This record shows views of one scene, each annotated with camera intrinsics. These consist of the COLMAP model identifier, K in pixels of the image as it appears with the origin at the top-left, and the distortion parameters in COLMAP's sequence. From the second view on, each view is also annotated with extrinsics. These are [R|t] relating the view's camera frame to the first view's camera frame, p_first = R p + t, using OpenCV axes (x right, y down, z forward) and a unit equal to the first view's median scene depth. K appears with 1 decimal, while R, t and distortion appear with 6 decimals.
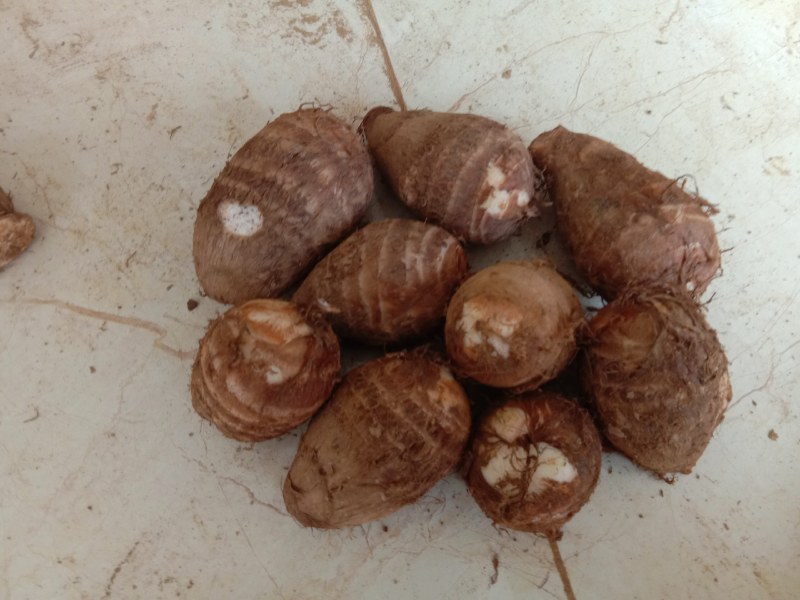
lens RADIAL K [[639.5, 0, 400.0], [0, 639.5, 300.0], [0, 0, 1]] dist [0.091993, -0.182611]
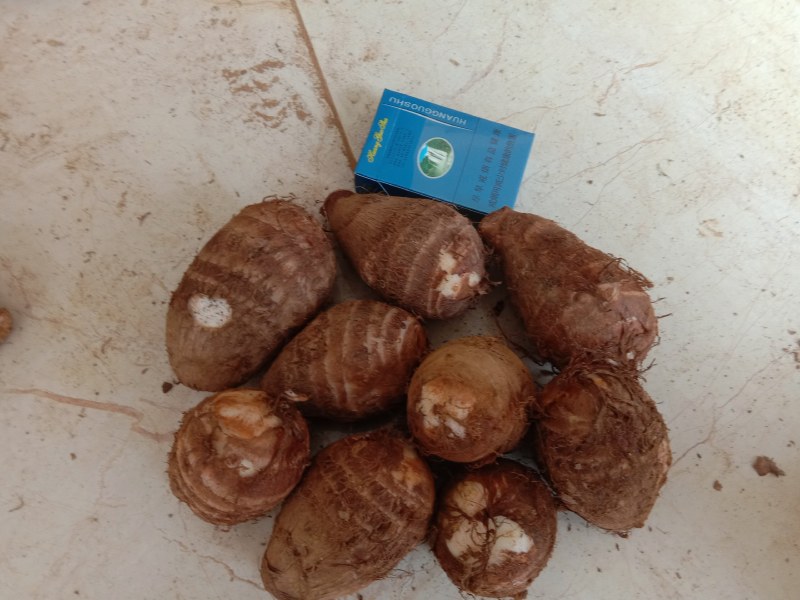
lens RADIAL K [[639.5, 0, 400.0], [0, 639.5, 300.0], [0, 0, 1]] dist [0.091993, -0.182611]
pose [[0.998343, -0.046287, 0.034179, 0.028877], [0.047221, 0.998518, -0.027071, -0.100742], [-0.032875, 0.028640, 0.999049, -0.070936]]
